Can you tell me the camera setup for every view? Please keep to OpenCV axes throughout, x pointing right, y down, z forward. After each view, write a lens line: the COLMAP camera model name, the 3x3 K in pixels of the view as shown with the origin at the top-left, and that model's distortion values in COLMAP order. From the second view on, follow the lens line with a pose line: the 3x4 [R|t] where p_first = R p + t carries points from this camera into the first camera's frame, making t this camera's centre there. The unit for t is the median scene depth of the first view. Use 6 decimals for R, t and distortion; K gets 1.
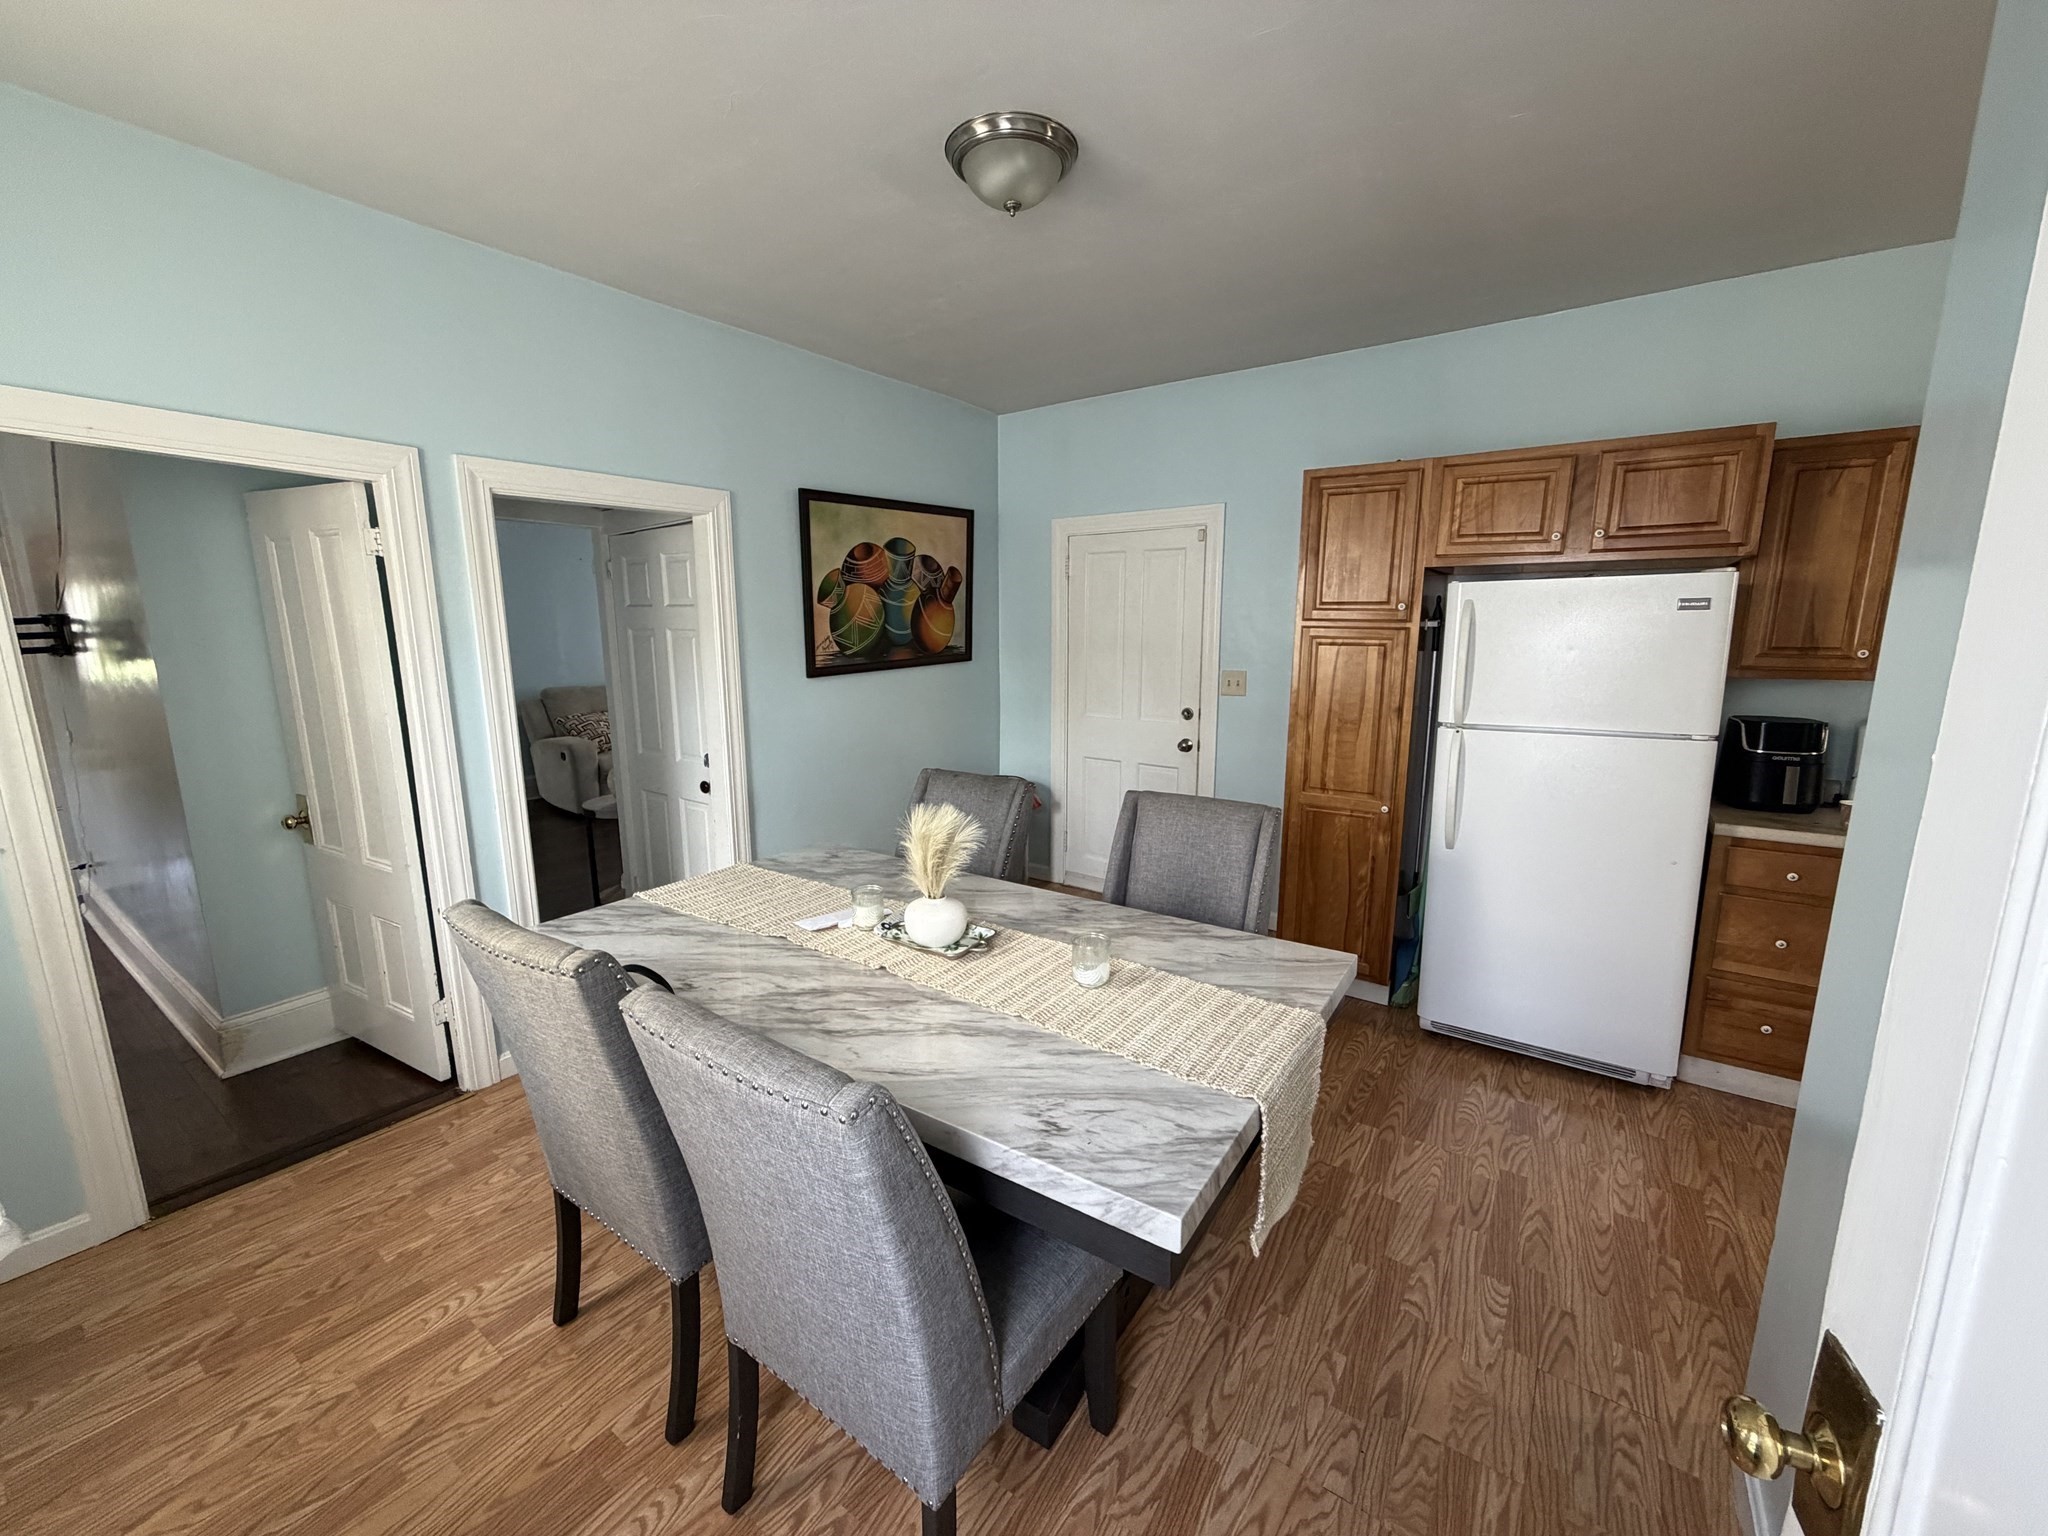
lens RADIAL K [[816.8, 0, 1018.3], [0, 816.8, 766.8], [0, 0, 1]] dist [0.001314, 0.000486]
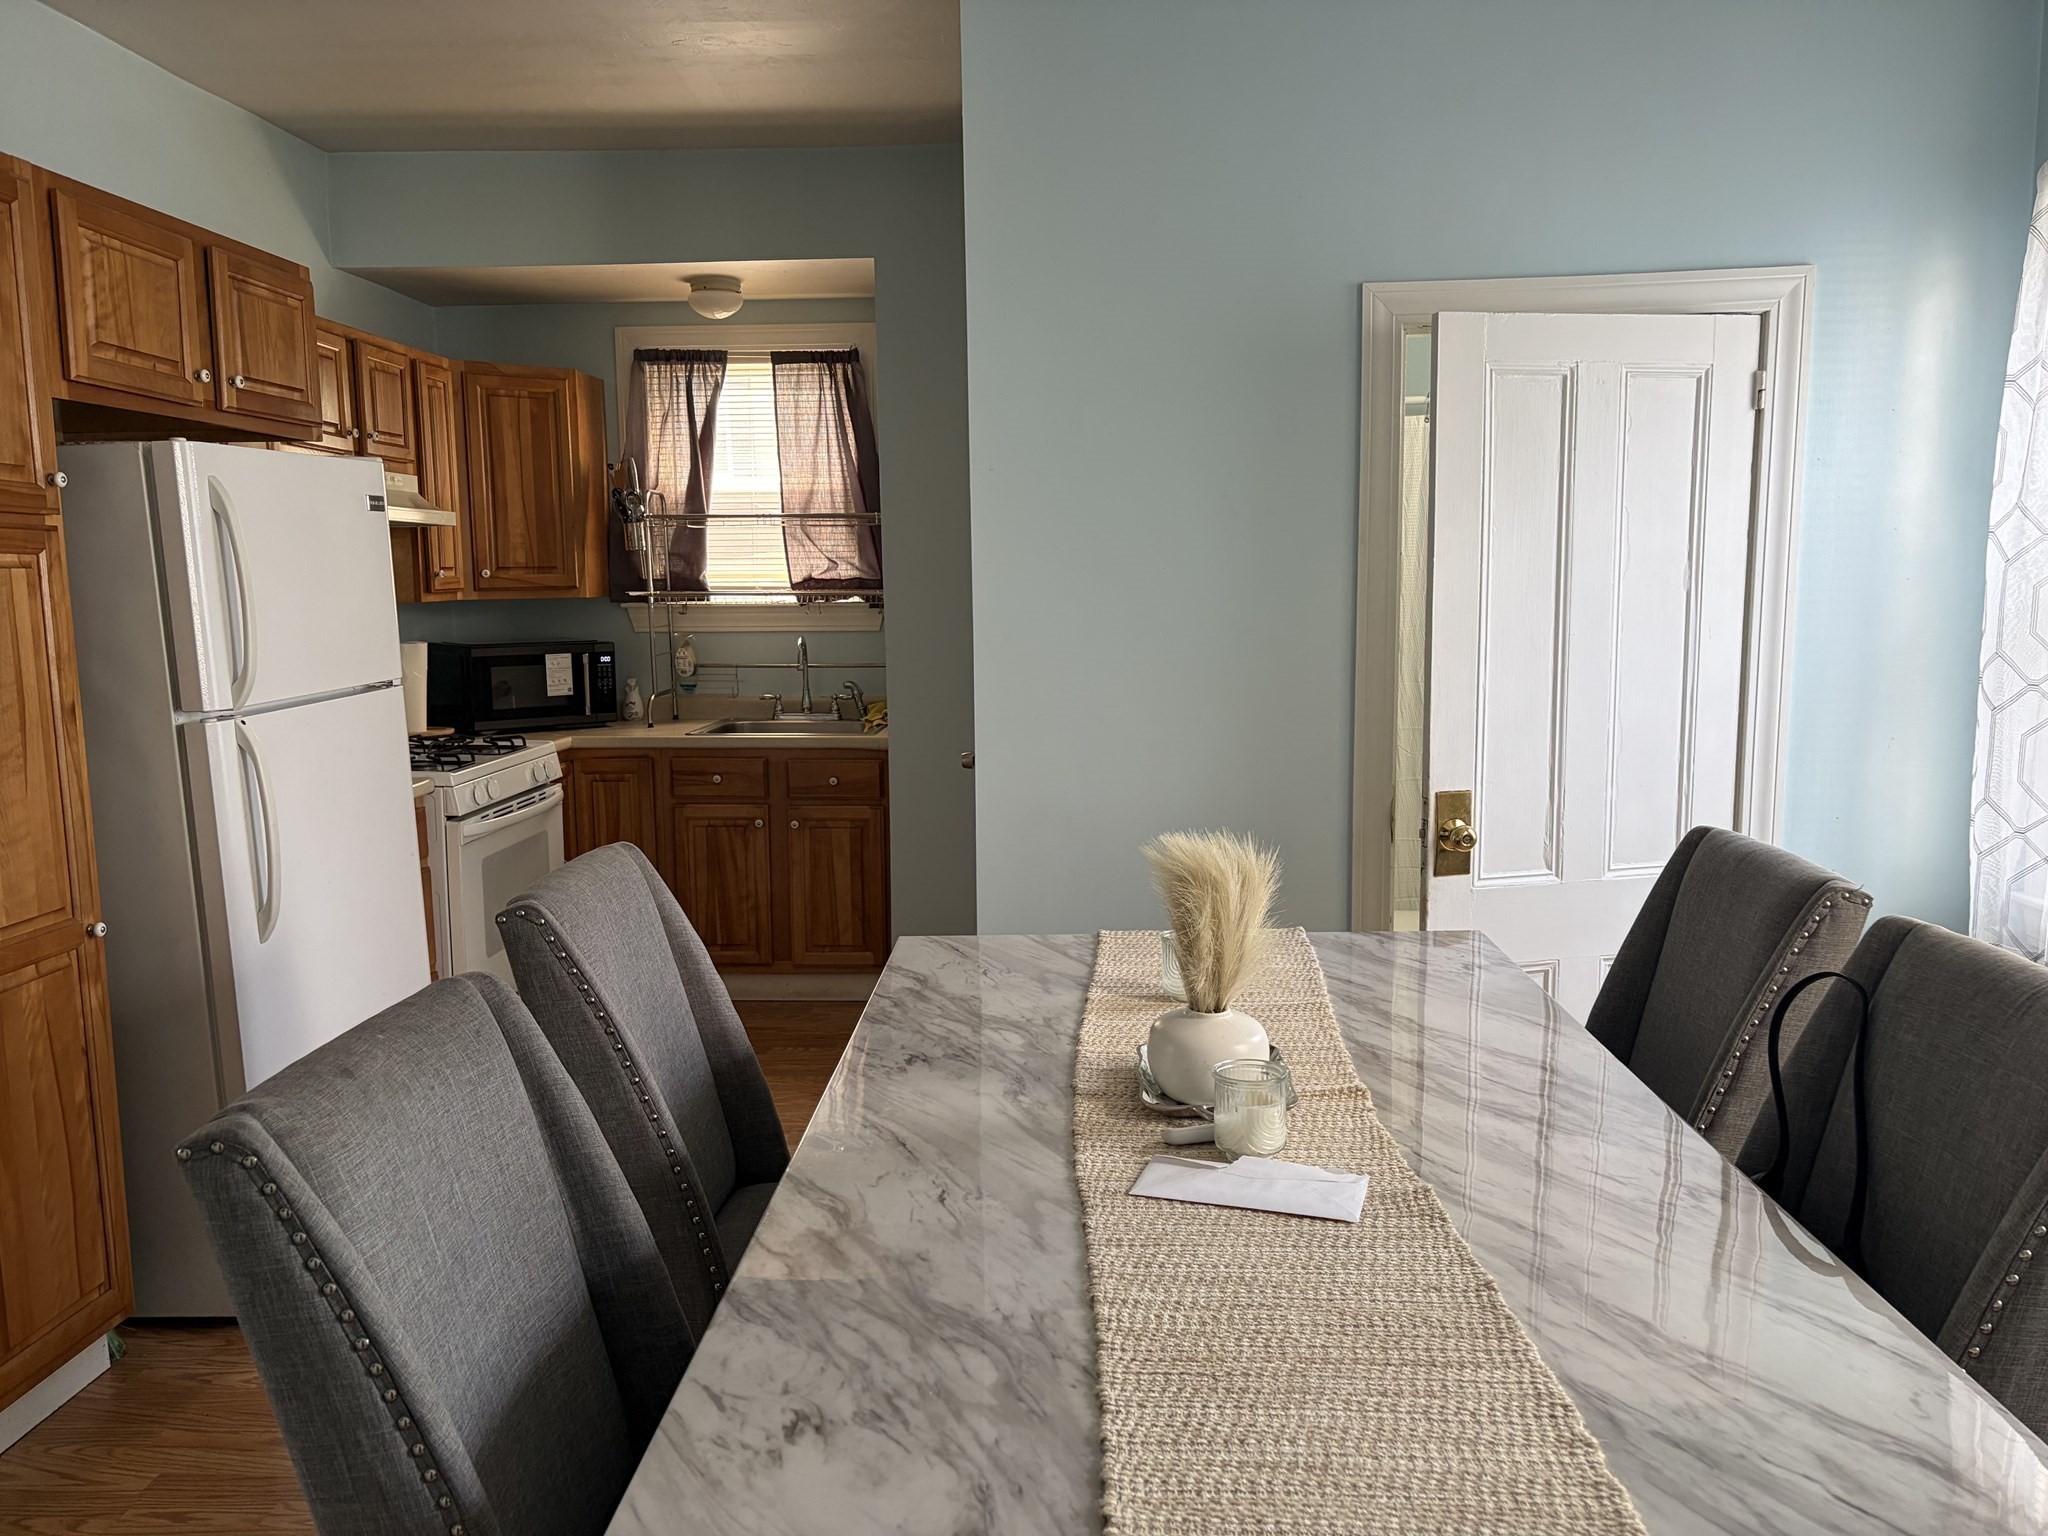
lens RADIAL K [[1549.5, 0, 1024.5], [0, 1549.5, 770.1], [0, 0, 1]] dist [0.056464, -0.055585]
pose [[-0.529537, -0.100822, 0.842274, -0.660526], [0.163179, 0.962261, 0.217775, -0.168832], [-0.832444, 0.252762, -0.493100, 1.201740]]
